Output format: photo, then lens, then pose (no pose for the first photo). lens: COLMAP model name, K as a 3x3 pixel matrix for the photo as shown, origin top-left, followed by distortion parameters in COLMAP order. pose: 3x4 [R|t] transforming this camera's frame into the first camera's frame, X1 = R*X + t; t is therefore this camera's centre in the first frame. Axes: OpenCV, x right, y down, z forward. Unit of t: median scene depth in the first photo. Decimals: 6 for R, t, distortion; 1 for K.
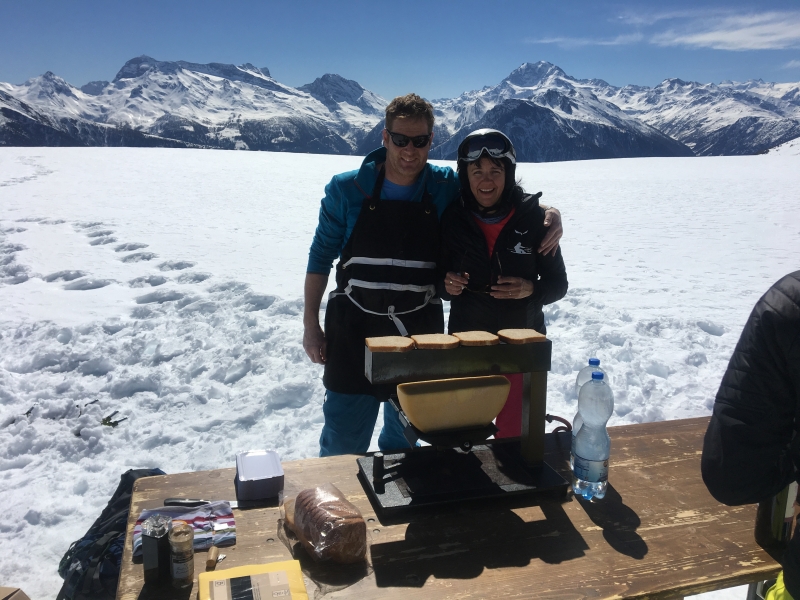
lens RADIAL K [[664.4, 0, 403.1], [0, 664.4, 296.2], [0, 0, 1]] dist [0.078474, -0.110458]
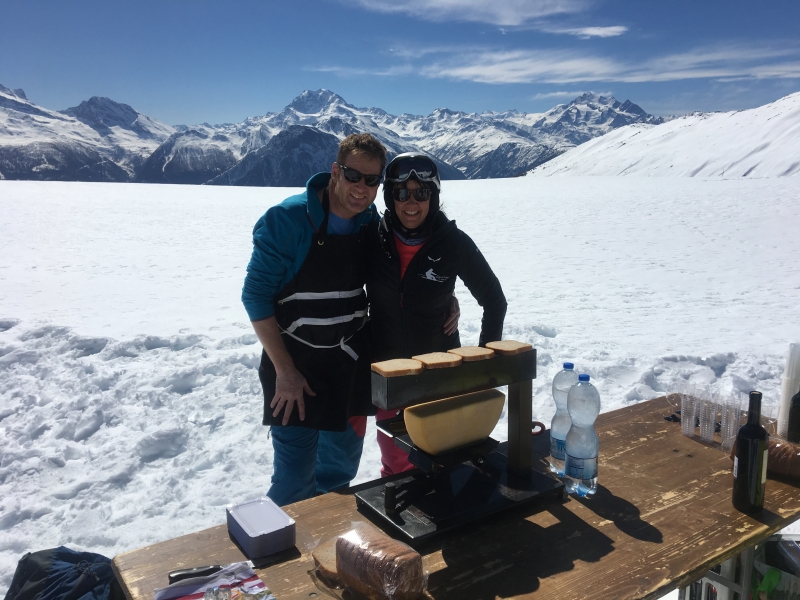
lens RADIAL K [[664.4, 0, 403.1], [0, 664.4, 296.2], [0, 0, 1]] dist [0.078474, -0.110458]
pose [[0.953922, -0.070901, 0.291558, -0.114514], [0.081348, 0.996400, -0.023849, -0.003424], [-0.288818, 0.046468, 0.956256, 0.025275]]
